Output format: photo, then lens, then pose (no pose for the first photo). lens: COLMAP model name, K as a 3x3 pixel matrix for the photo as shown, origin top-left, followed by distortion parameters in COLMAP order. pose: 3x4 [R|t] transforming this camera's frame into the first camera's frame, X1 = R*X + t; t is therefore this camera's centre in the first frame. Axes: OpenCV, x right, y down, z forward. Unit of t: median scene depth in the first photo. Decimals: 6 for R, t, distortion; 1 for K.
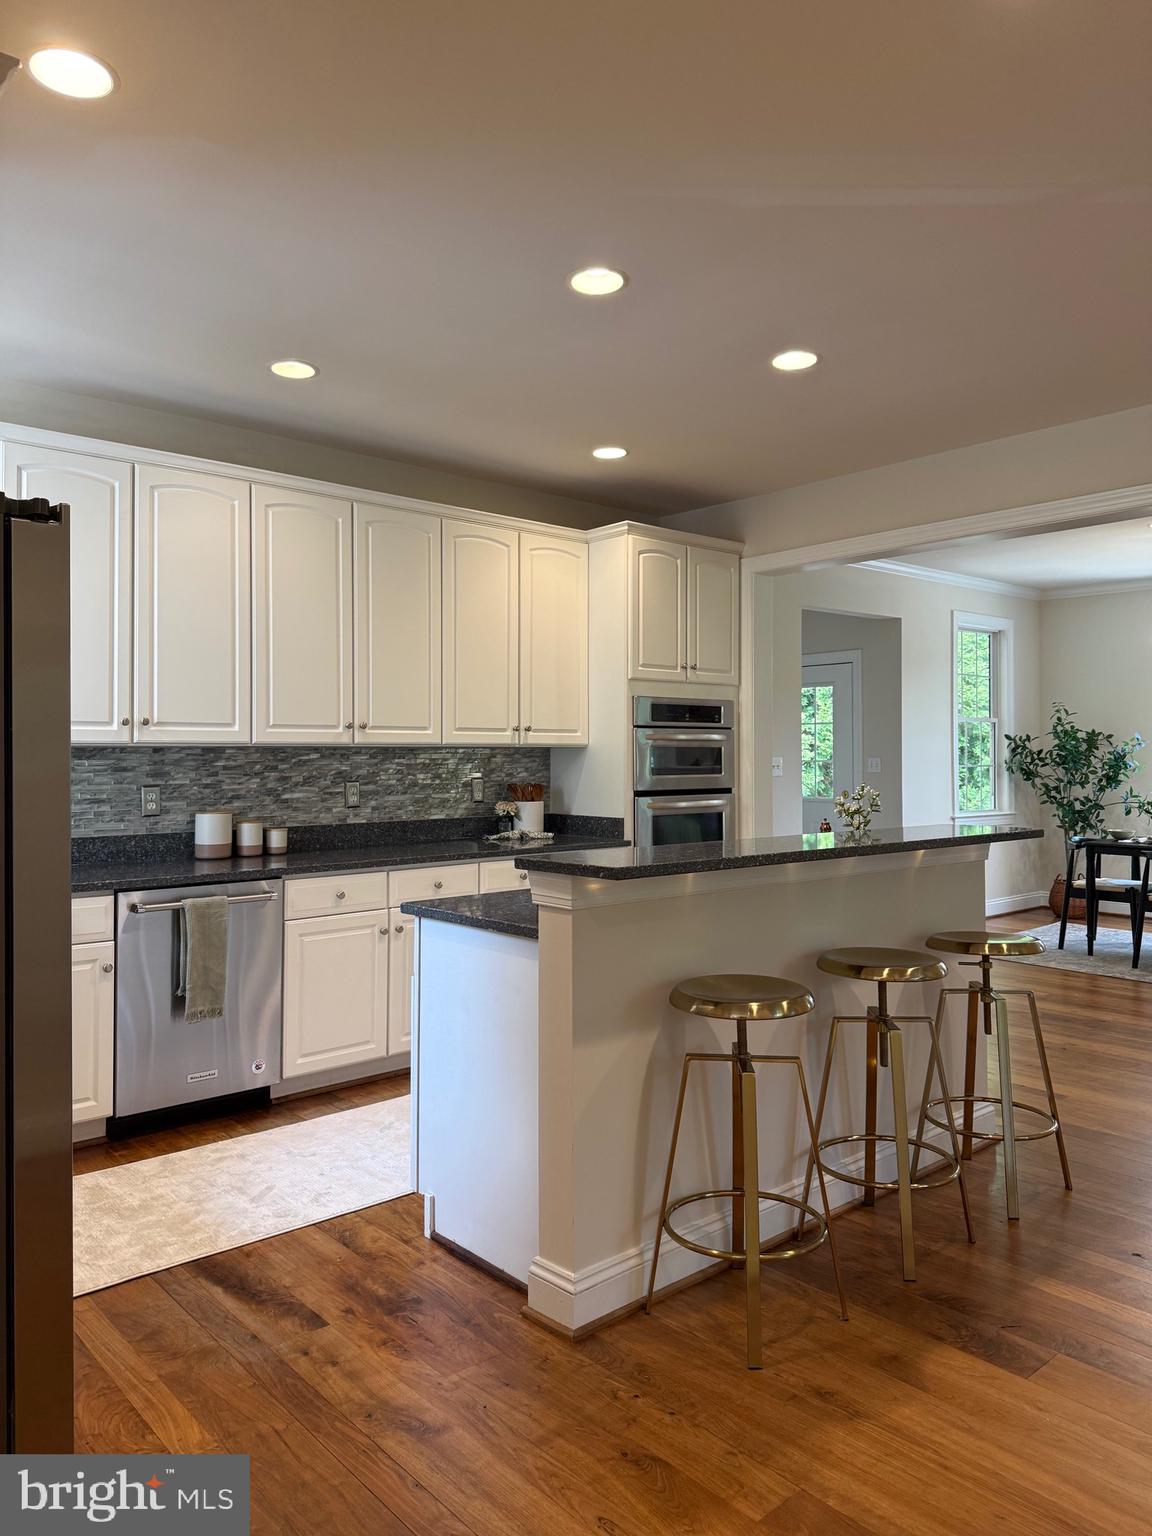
lens RADIAL K [[1081.0, 0, 628.6], [0, 1081.0, 744.9], [0, 0, 1]] dist [0.063295, -0.040344]
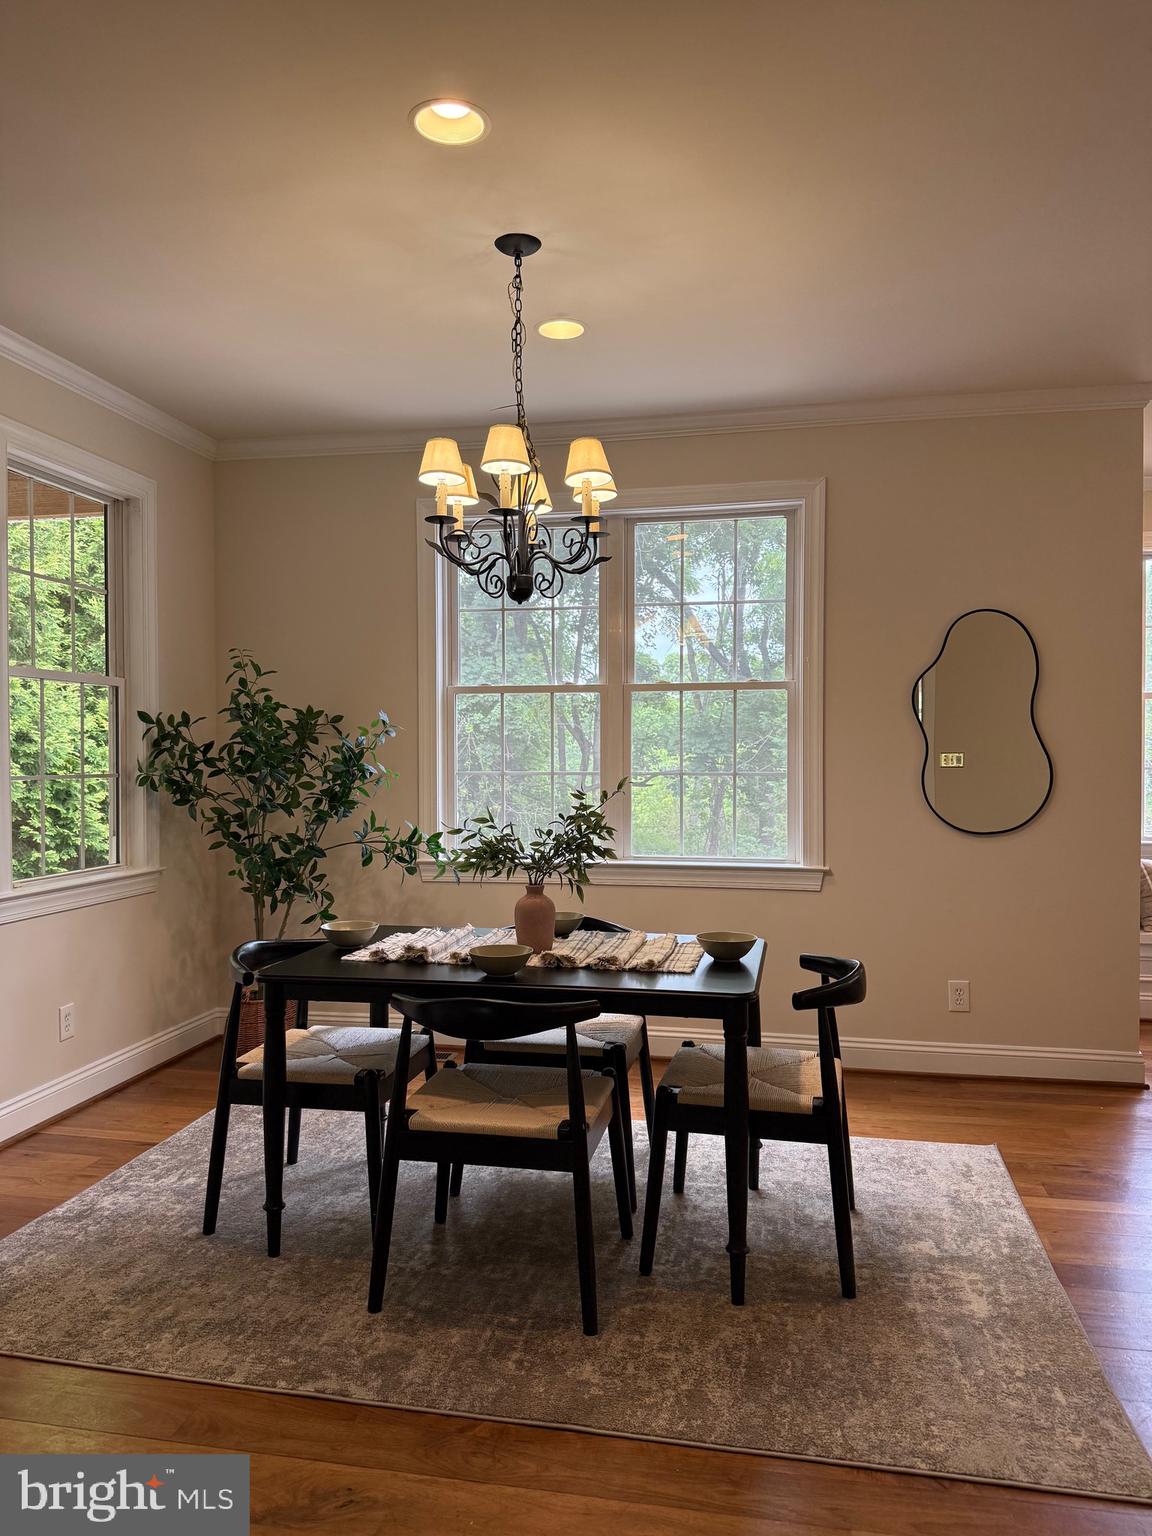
lens RADIAL K [[1081.0, 0, 580.8], [0, 1081.0, 763.0], [0, 0, 1]] dist [0.063295, -0.040344]
pose [[0.814674, -0.007251, 0.579873, 0.228166], [-0.004167, 0.999823, 0.018355, 0.003940], [-0.579904, -0.017370, 0.814500, 0.493809]]
